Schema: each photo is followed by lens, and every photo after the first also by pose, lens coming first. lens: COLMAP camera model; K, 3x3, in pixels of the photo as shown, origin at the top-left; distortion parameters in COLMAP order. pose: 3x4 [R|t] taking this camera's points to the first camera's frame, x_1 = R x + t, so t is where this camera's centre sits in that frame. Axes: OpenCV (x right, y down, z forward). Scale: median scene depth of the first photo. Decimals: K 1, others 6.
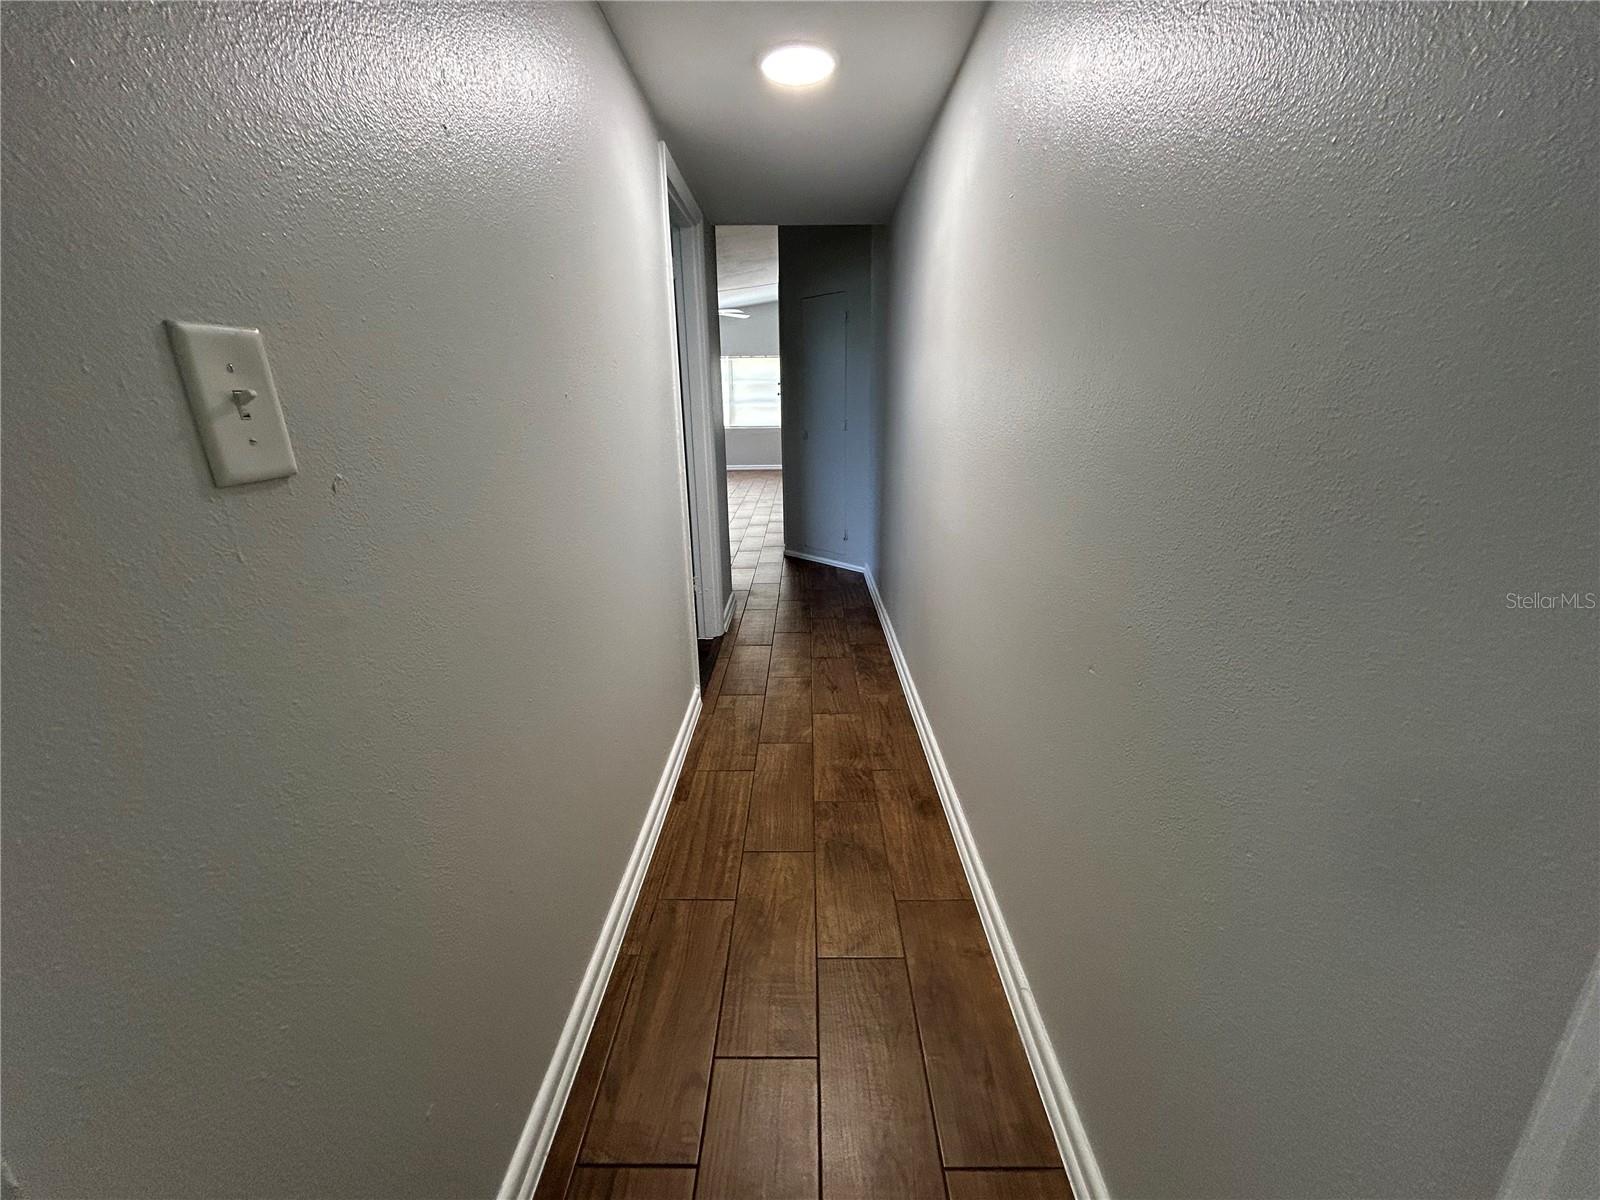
lens RADIAL K [[645.1, 0, 800.4], [0, 645.1, 597.3], [0, 0, 1]] dist [0.000317, -0.000061]
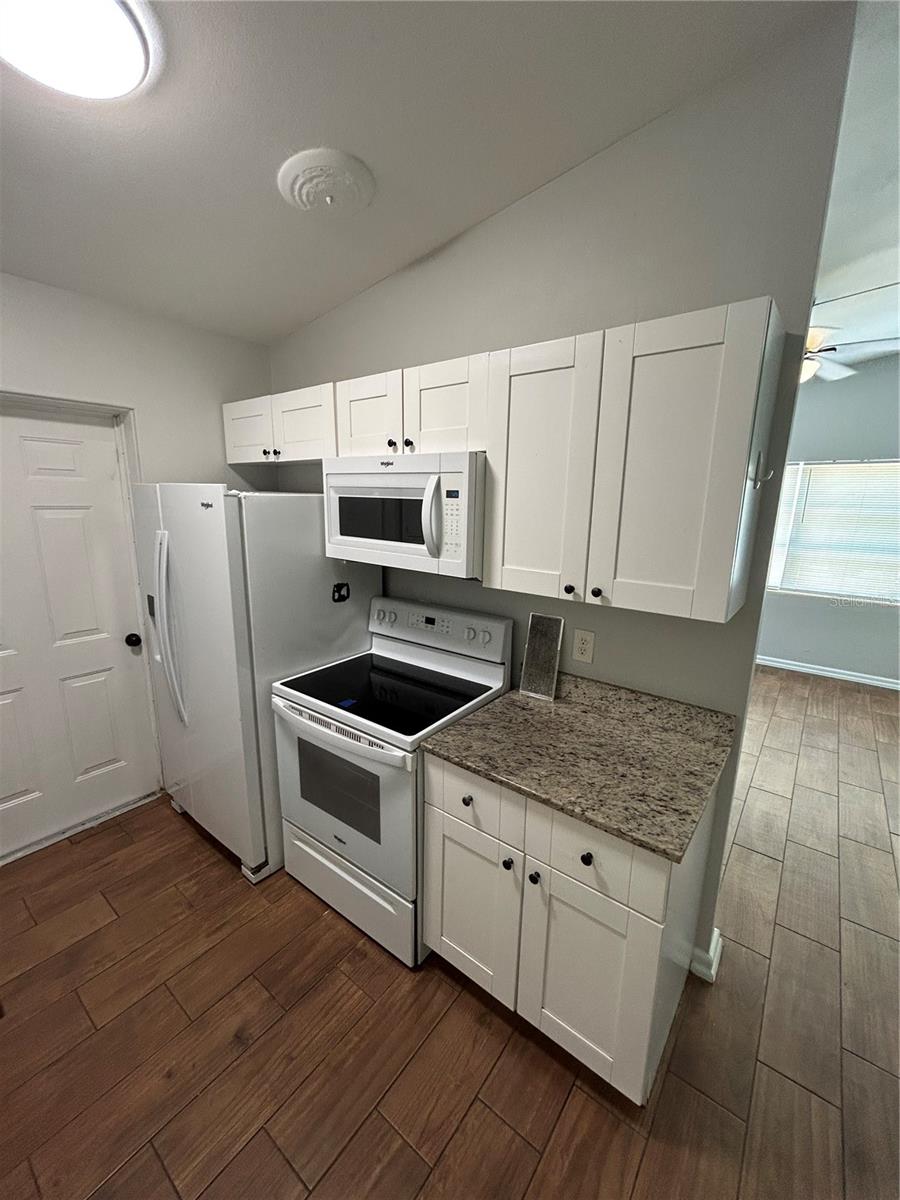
lens RADIAL K [[483.8, 0, 446.3], [0, 483.8, 599.4], [0, 0, 1]] dist [0.000317, -0.000061]
pose [[0.756534, 0.158322, -0.634500, -0.063047], [-0.255104, 0.964832, -0.063420, -0.162570], [0.602144, 0.209843, 0.770317, 0.532562]]
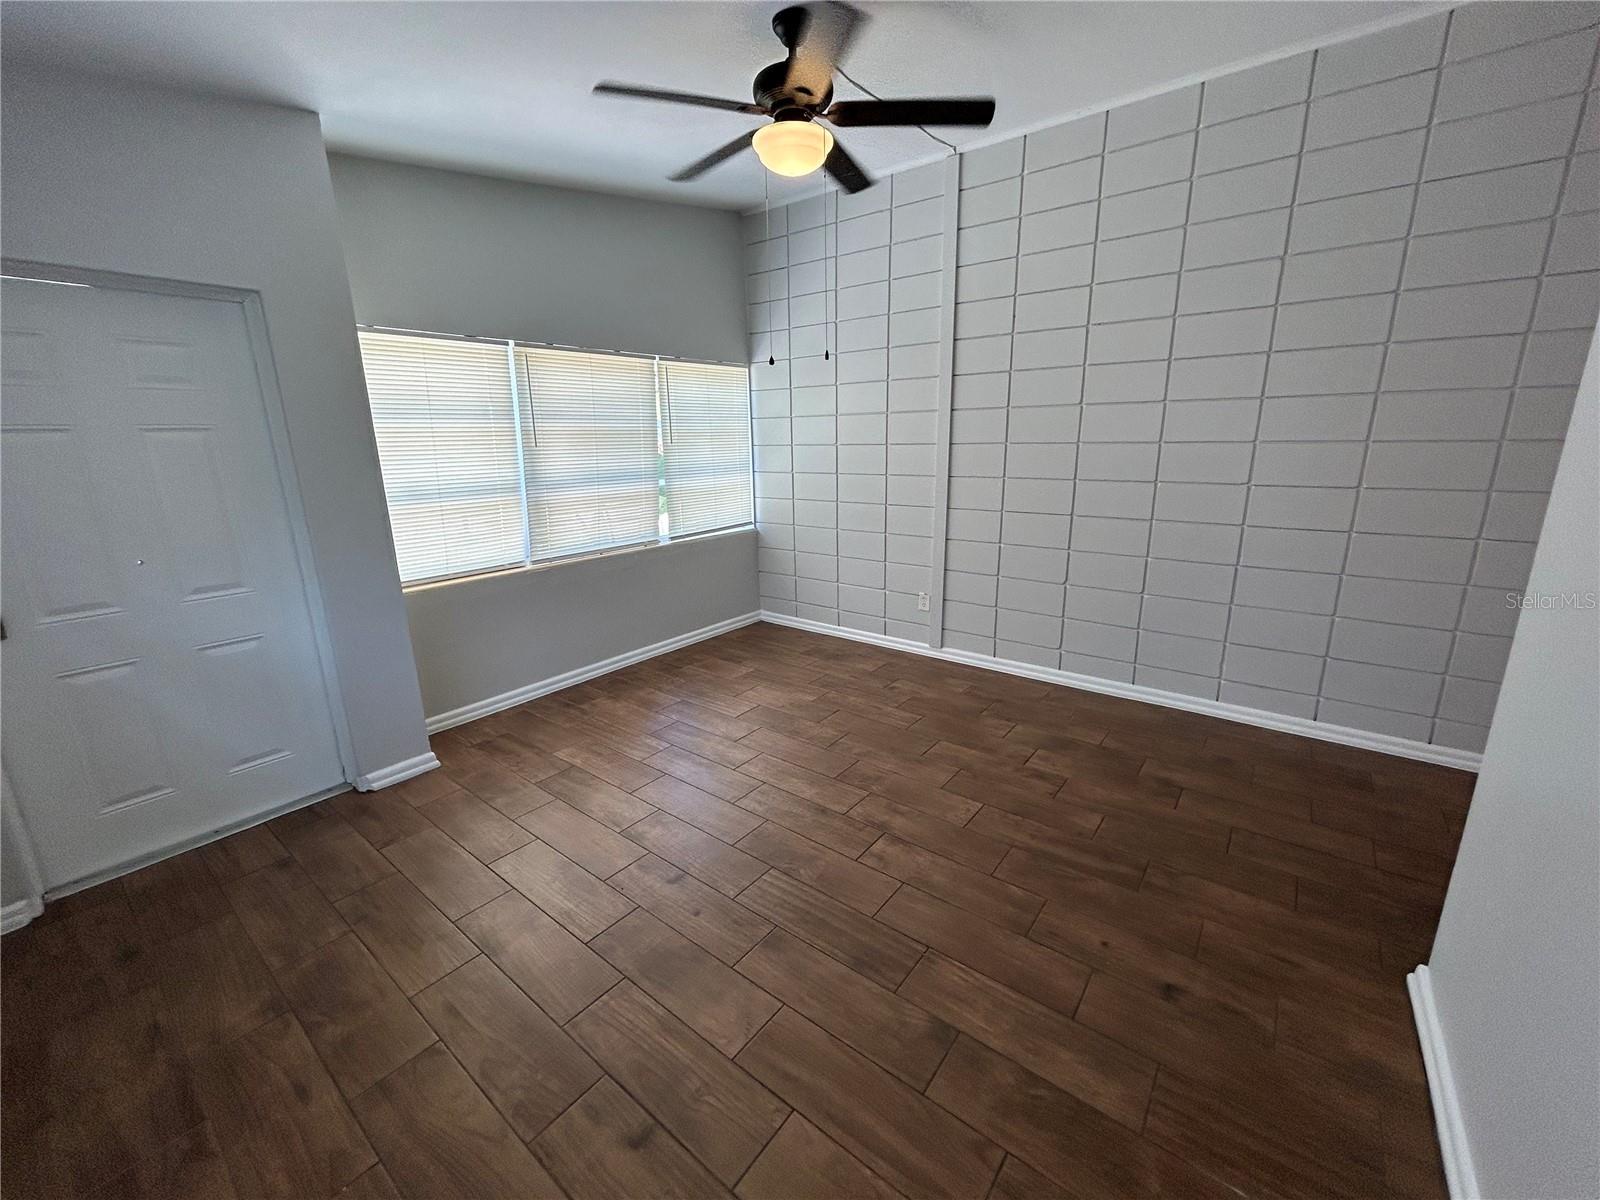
lens RADIAL K [[645.1, 0, 801.9], [0, 645.1, 598.3], [0, 0, 1]] dist [0.000317, -0.000061]
pose [[0.649596, -0.191472, 0.735774, -0.270844], [0.286360, 0.958116, -0.003488, -0.215163], [-0.704289, 0.212962, 0.677218, 0.716387]]
